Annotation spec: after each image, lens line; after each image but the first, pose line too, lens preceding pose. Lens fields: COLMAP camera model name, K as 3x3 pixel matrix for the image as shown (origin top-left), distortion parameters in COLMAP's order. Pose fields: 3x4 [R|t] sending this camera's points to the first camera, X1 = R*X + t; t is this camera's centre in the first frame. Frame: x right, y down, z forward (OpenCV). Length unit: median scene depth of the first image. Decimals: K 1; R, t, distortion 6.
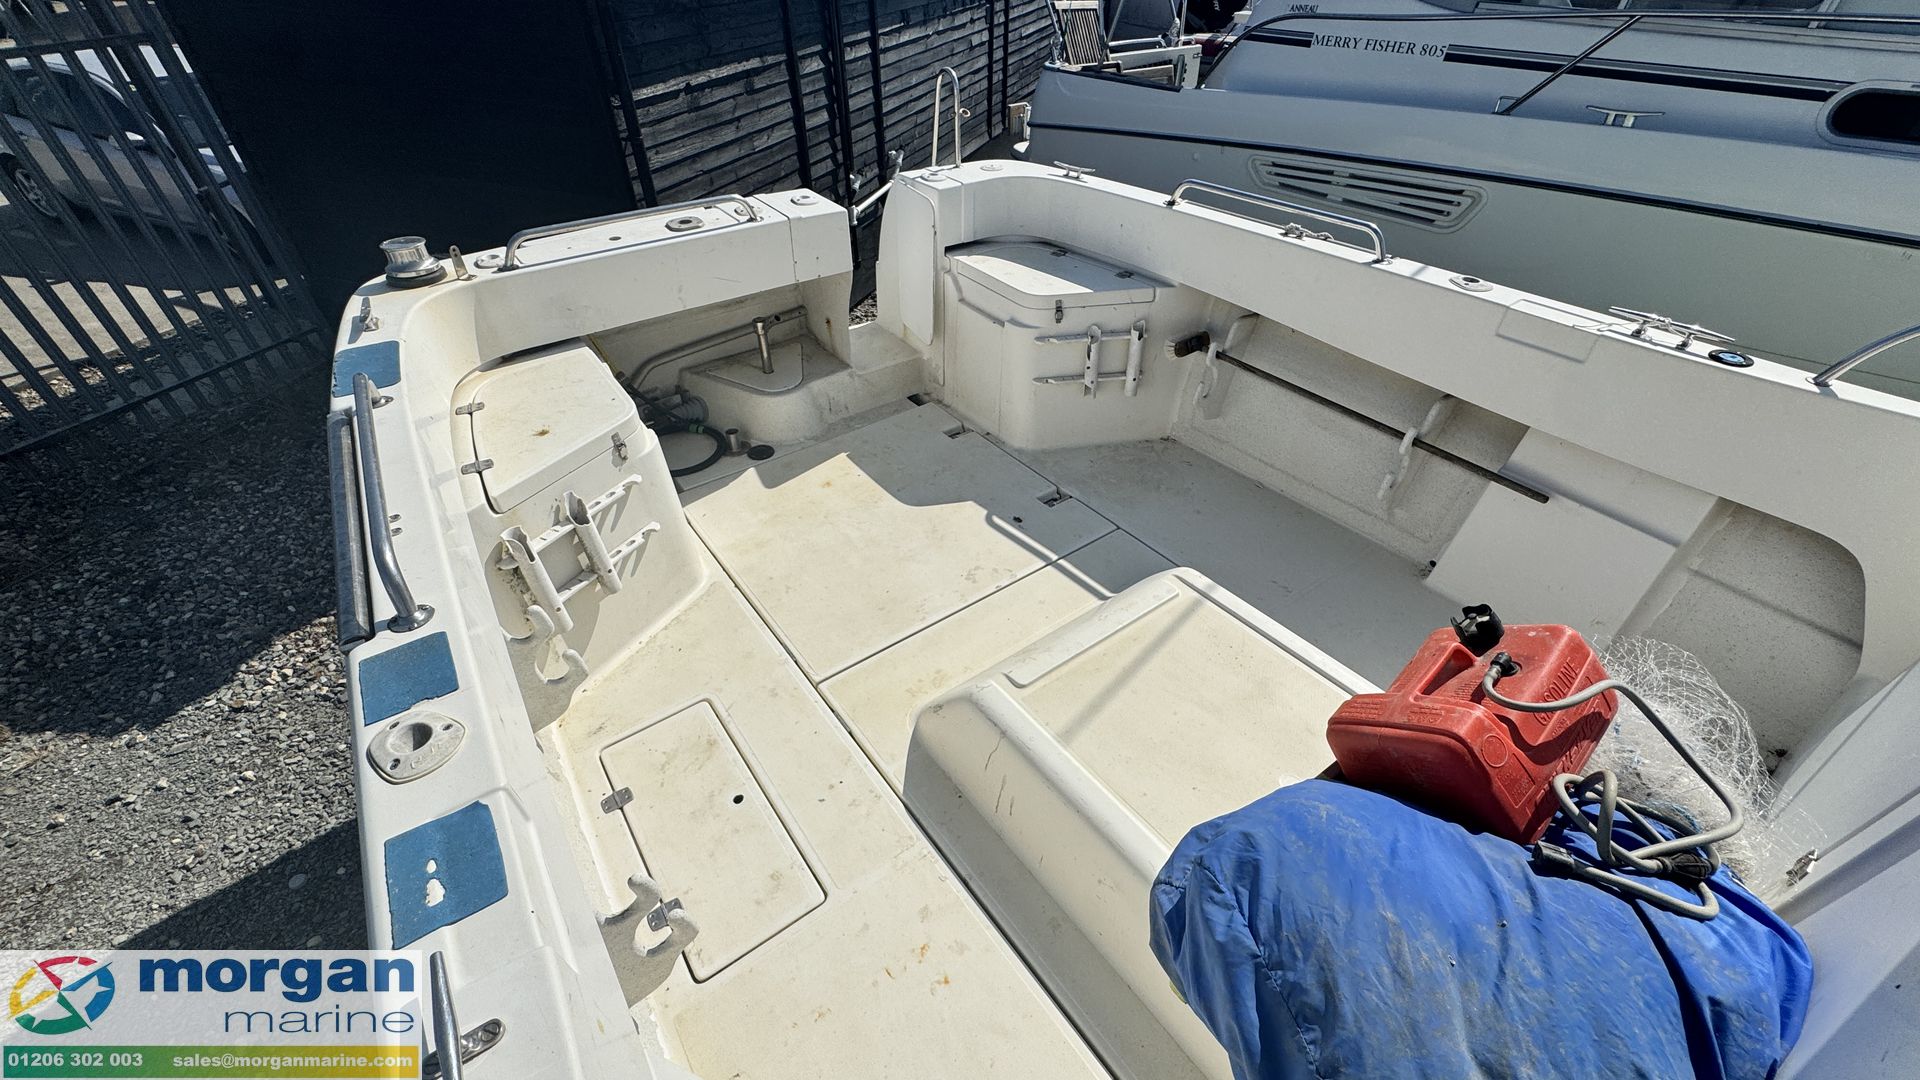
lens RADIAL K [[766.9, 0, 960.3], [0, 766.9, 536.6], [0, 0, 1]] dist [-0.003997, 0.000215]
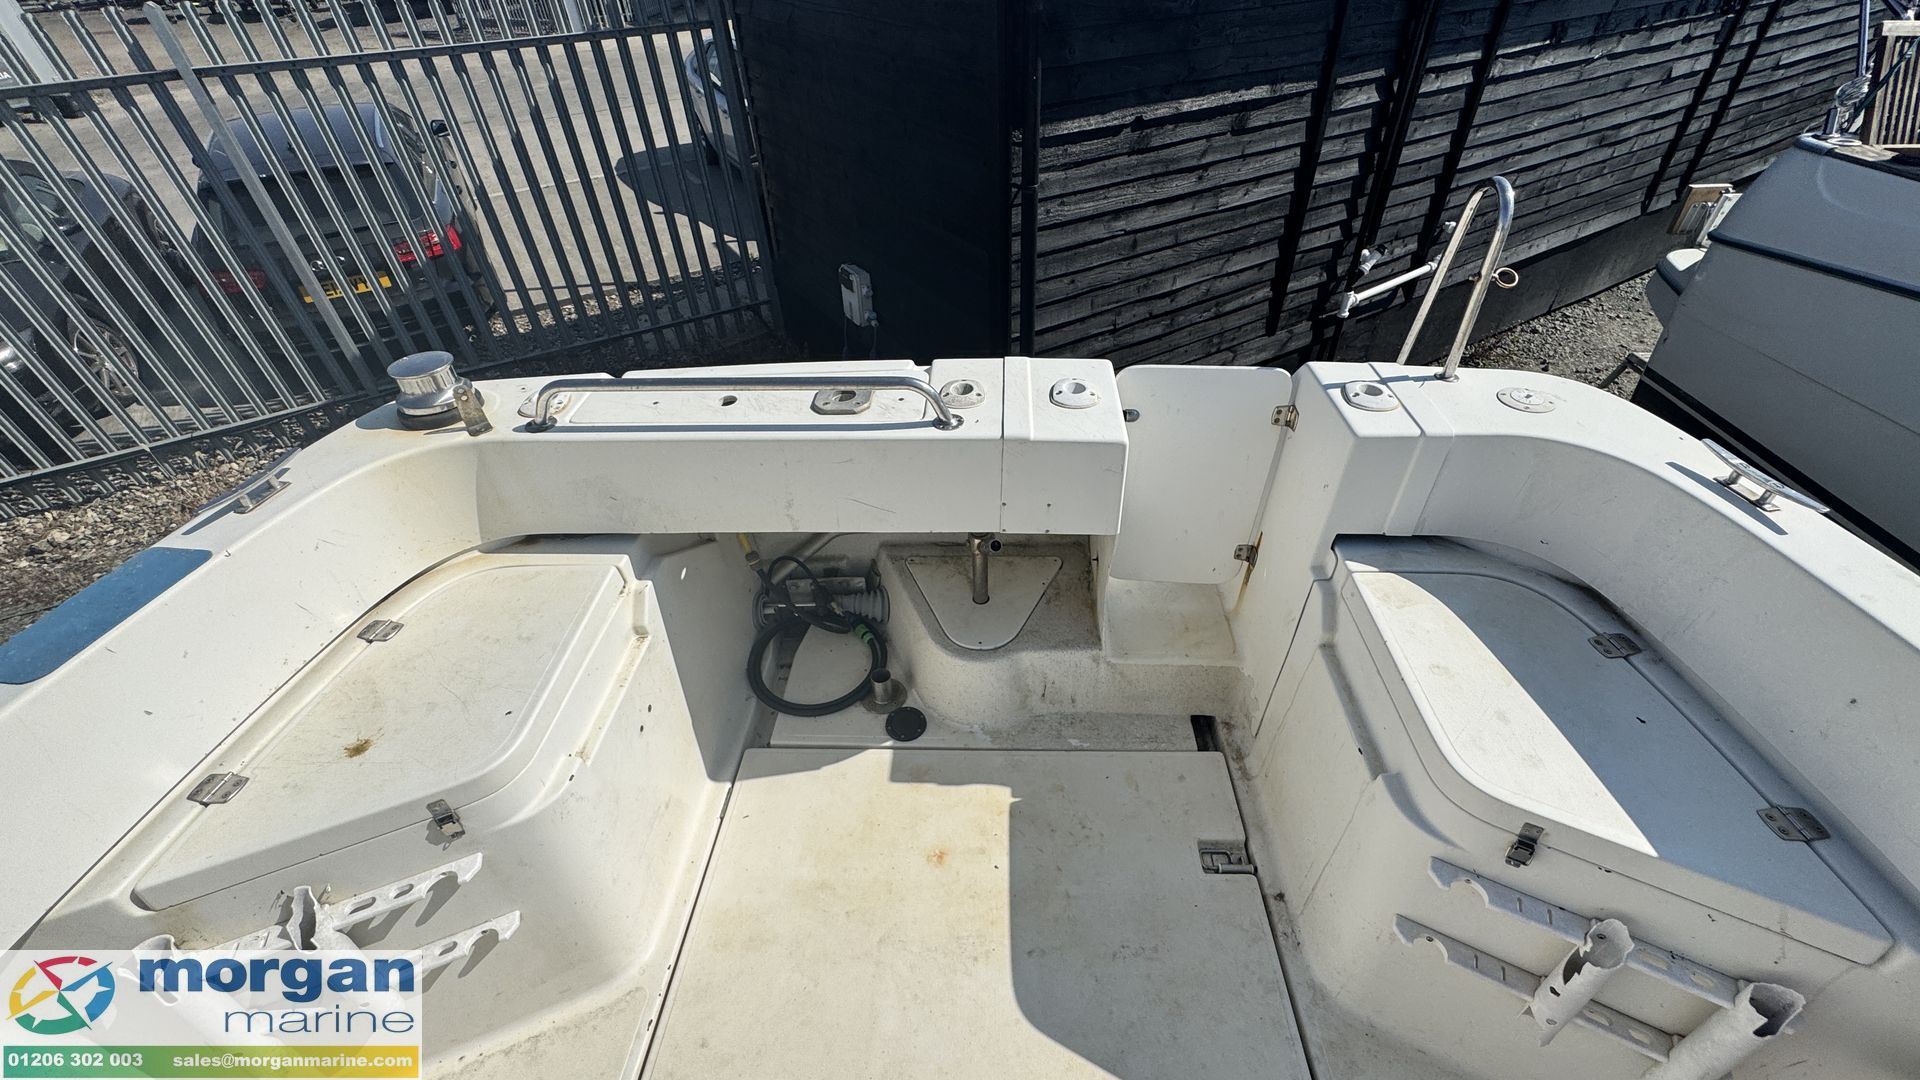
lens RADIAL K [[766.9, 0, 960.3], [0, 766.9, 536.6], [0, 0, 1]] dist [-0.003997, 0.000215]
pose [[0.781604, 0.371944, -0.500752, 0.019568], [-0.367522, 0.923234, 0.112101, -0.181714], [0.504006, 0.096419, 0.858301, 0.244712]]
